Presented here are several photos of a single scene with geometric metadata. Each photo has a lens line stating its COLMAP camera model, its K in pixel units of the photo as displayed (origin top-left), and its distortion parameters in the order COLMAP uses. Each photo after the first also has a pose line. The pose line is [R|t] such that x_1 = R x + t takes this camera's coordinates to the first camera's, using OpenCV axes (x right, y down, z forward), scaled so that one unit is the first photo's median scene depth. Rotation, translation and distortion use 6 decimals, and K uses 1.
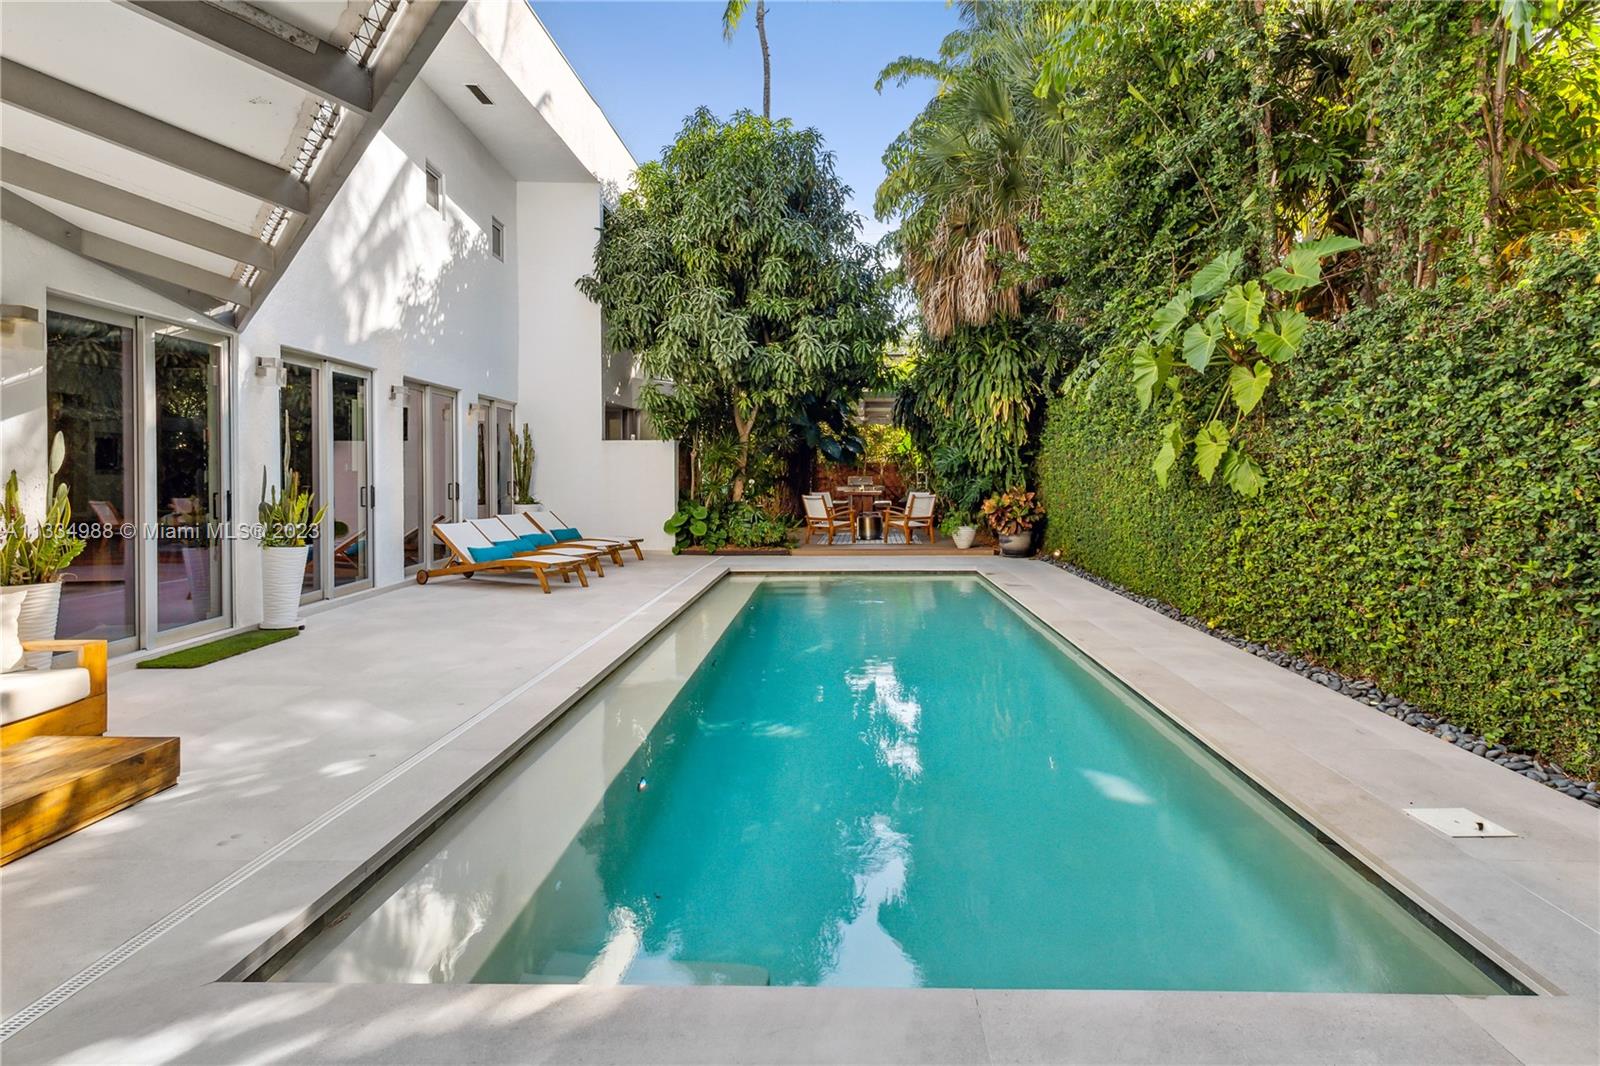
lens RADIAL K [[851.9, 0, 811.8], [0, 851.9, 475.3], [0, 0, 1]] dist [0.012430, -0.000057]
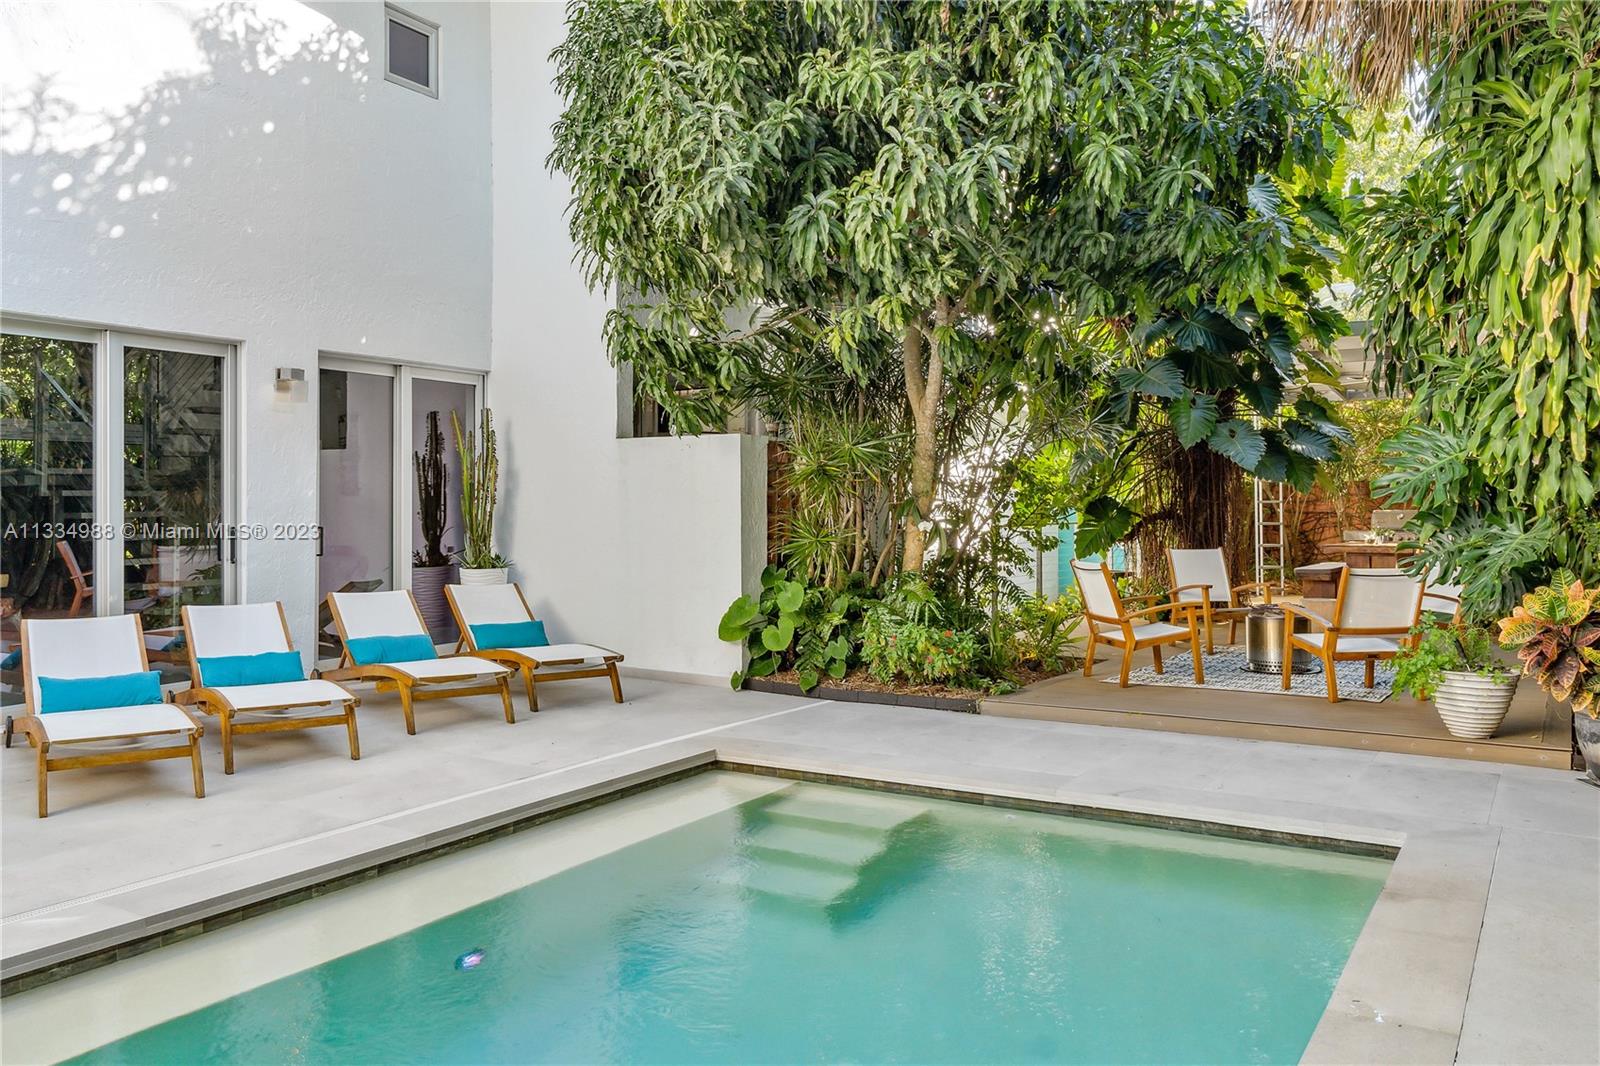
lens RADIAL K [[1222.6, 0, 825.5], [0, 1222.6, 493.0], [0, 0, 1]] dist [0.008705, 0.010401]
pose [[0.871814, -0.002971, -0.489829, 0.209437], [-0.000496, 0.999976, -0.006948, -0.005830], [0.489837, 0.006300, 0.871791, 0.496610]]
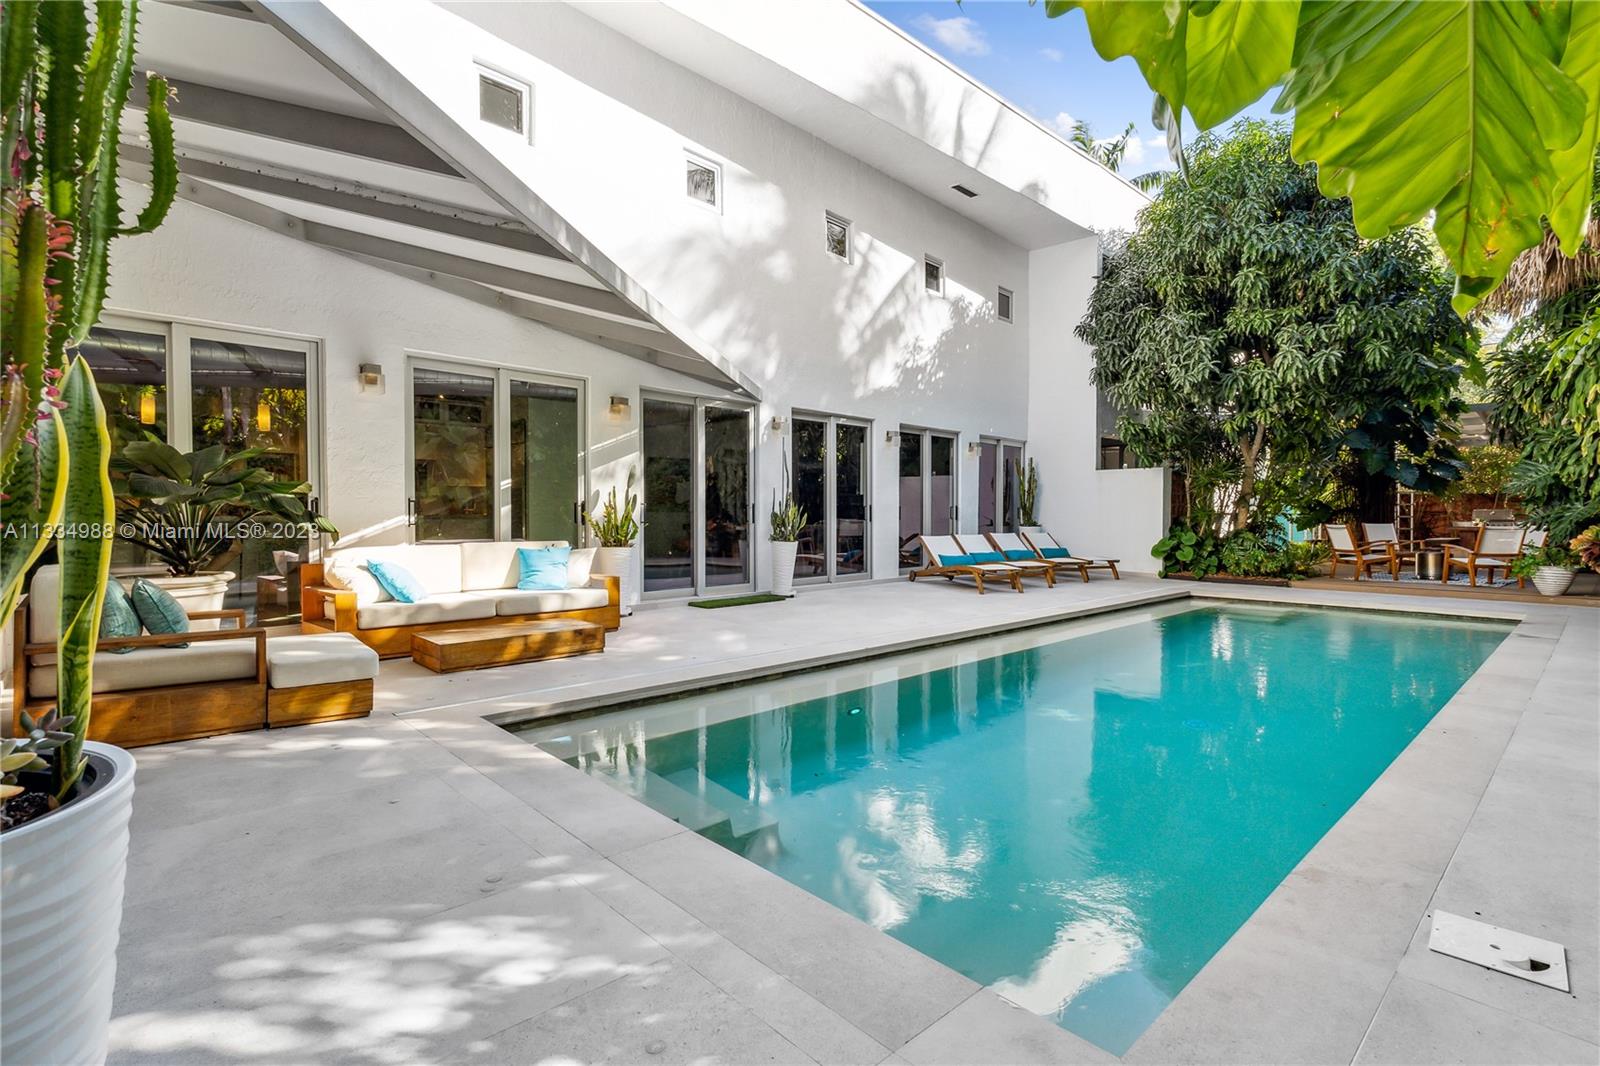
lens RADIAL K [[756.4, 0, 808.0], [0, 756.4, 531.5], [0, 0, 1]] dist [-0.009329, 0.001835]
pose [[0.704813, 0.023763, -0.708995, 0.199390], [-0.007986, 0.999641, 0.025565, 0.017978], [0.709348, -0.012357, 0.704750, 0.054784]]
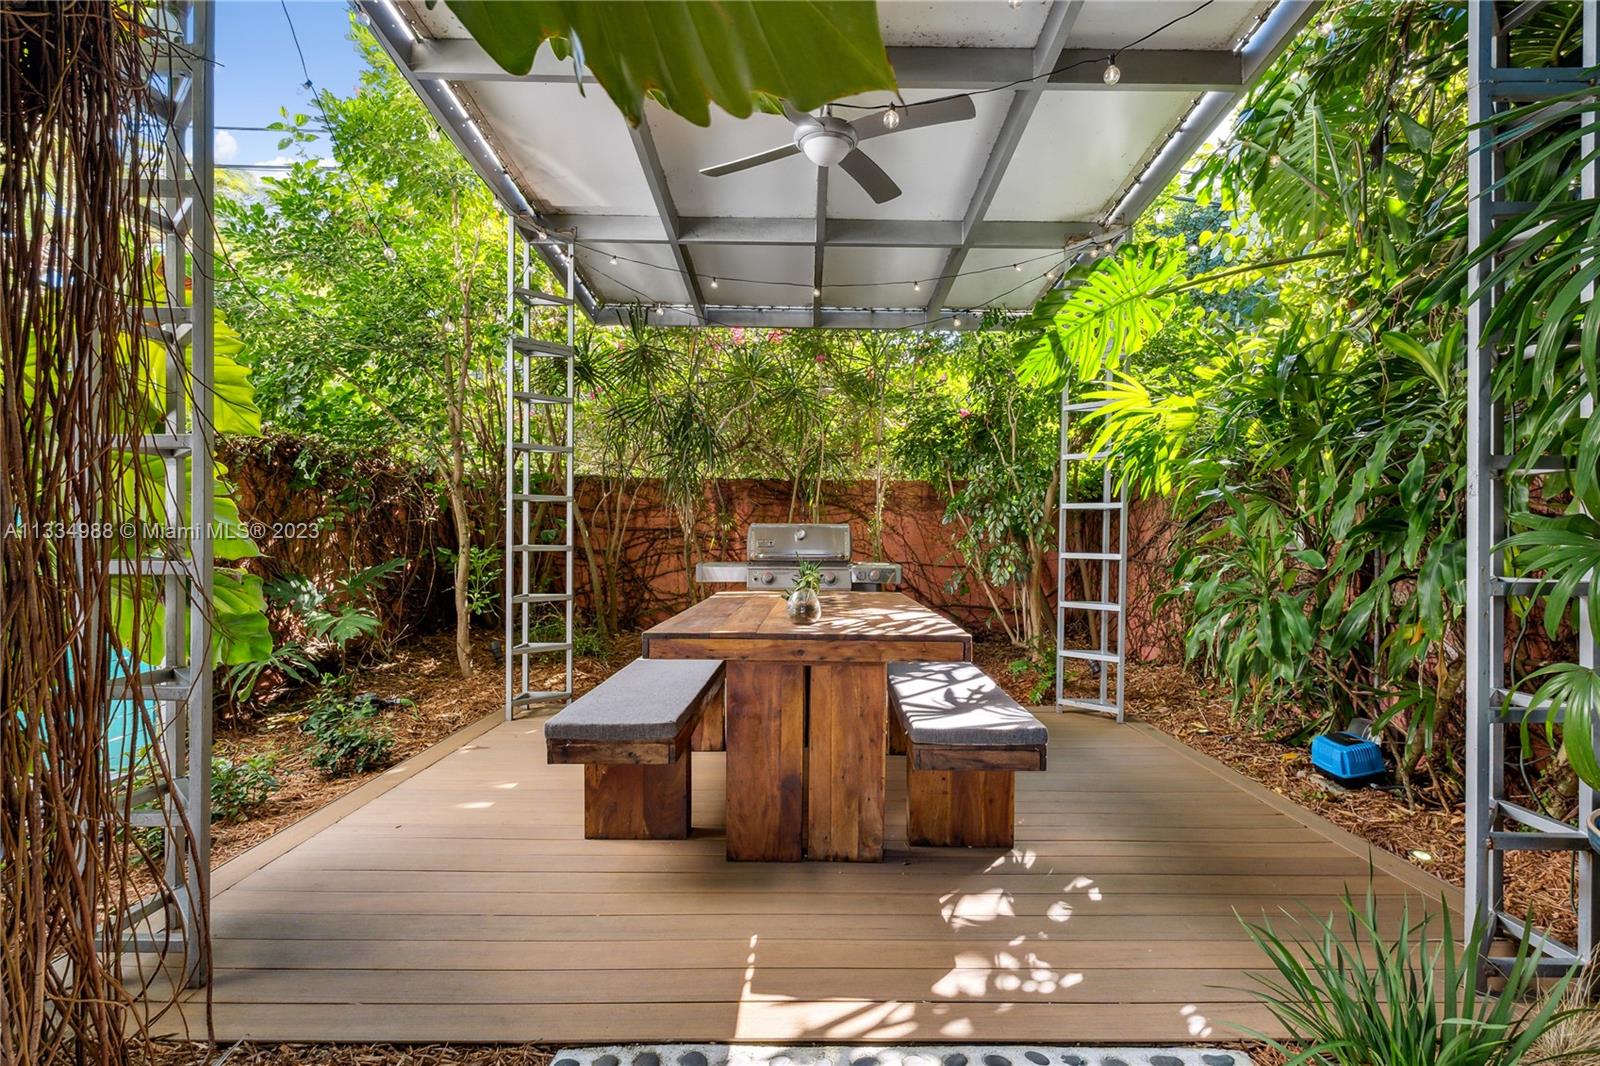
lens RADIAL K [[756.4, 0, 798.5], [0, 756.4, 536.1], [0, 0, 1]] dist [-0.009329, 0.001835]
pose [[0.998753, 0.013830, 0.047965, 0.087638], [-0.013815, 0.999904, -0.000641, 0.010093], [-0.047969, -0.000022, 0.998849, 1.492158]]
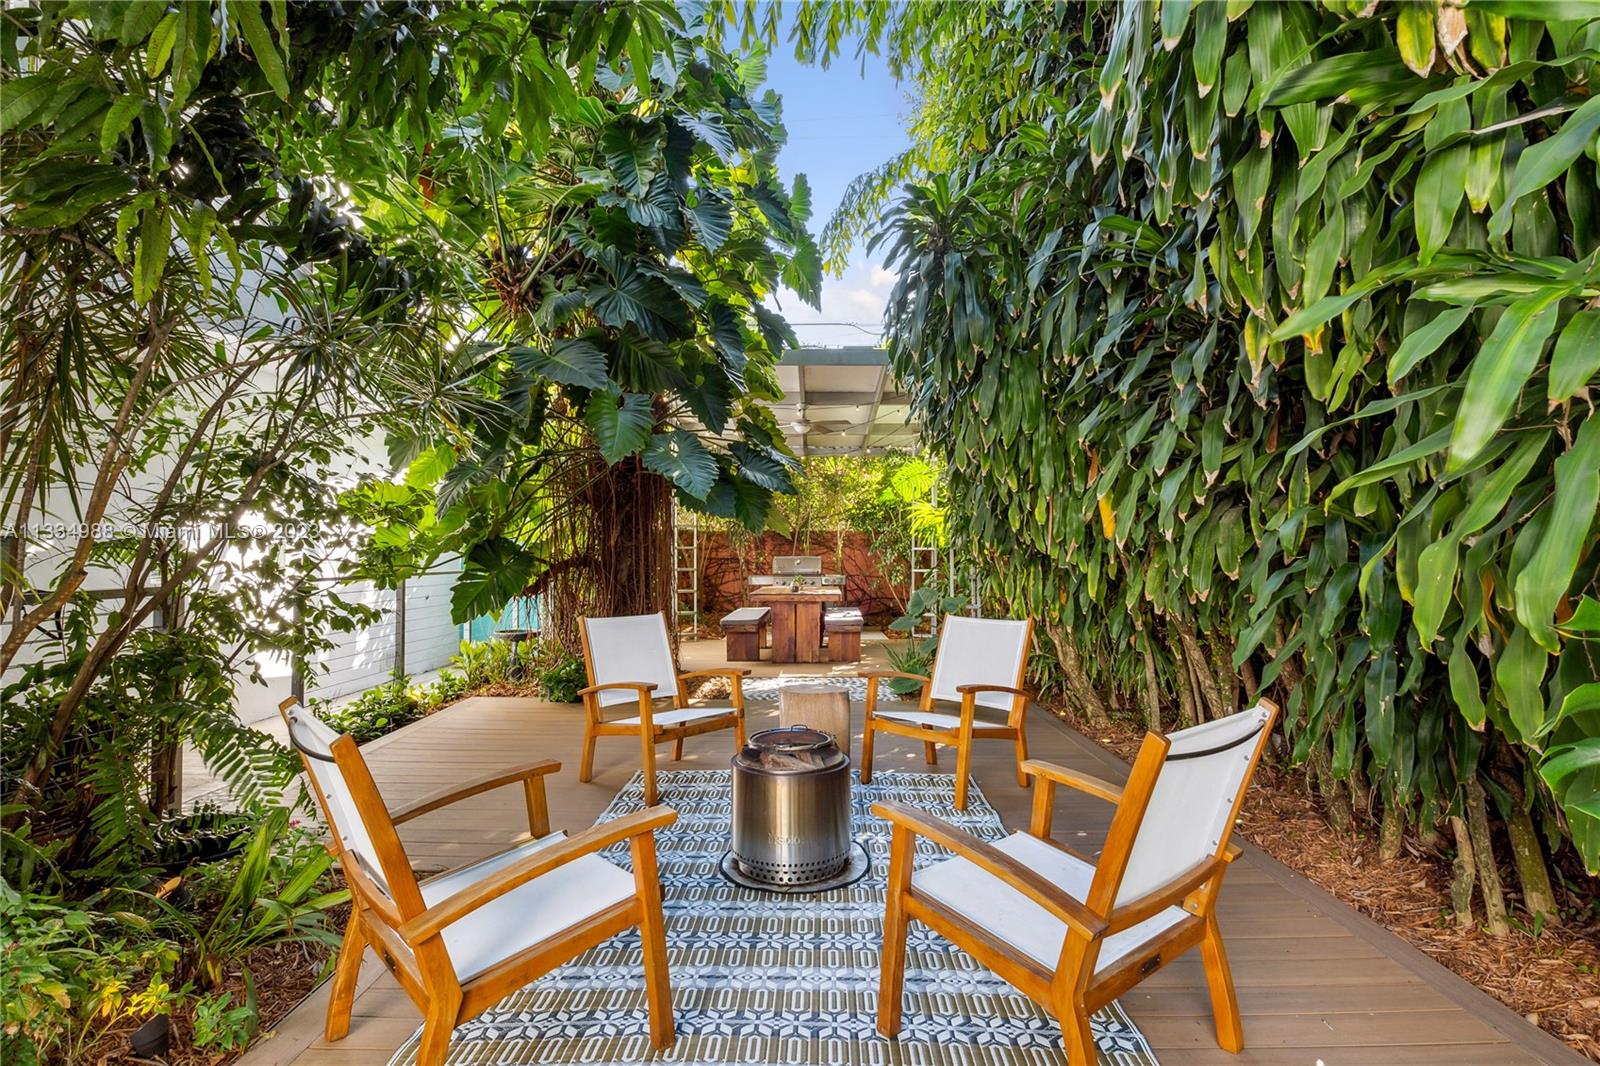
lens RADIAL K [[756.4, 0, 792.2], [0, 756.4, 533.9], [0, 0, 1]] dist [-0.009329, 0.001835]
pose [[0.999647, 0.006767, 0.025697, 0.079516], [-0.006130, 0.999674, -0.024784, -0.001288], [-0.025856, 0.024617, 0.999363, 1.042226]]
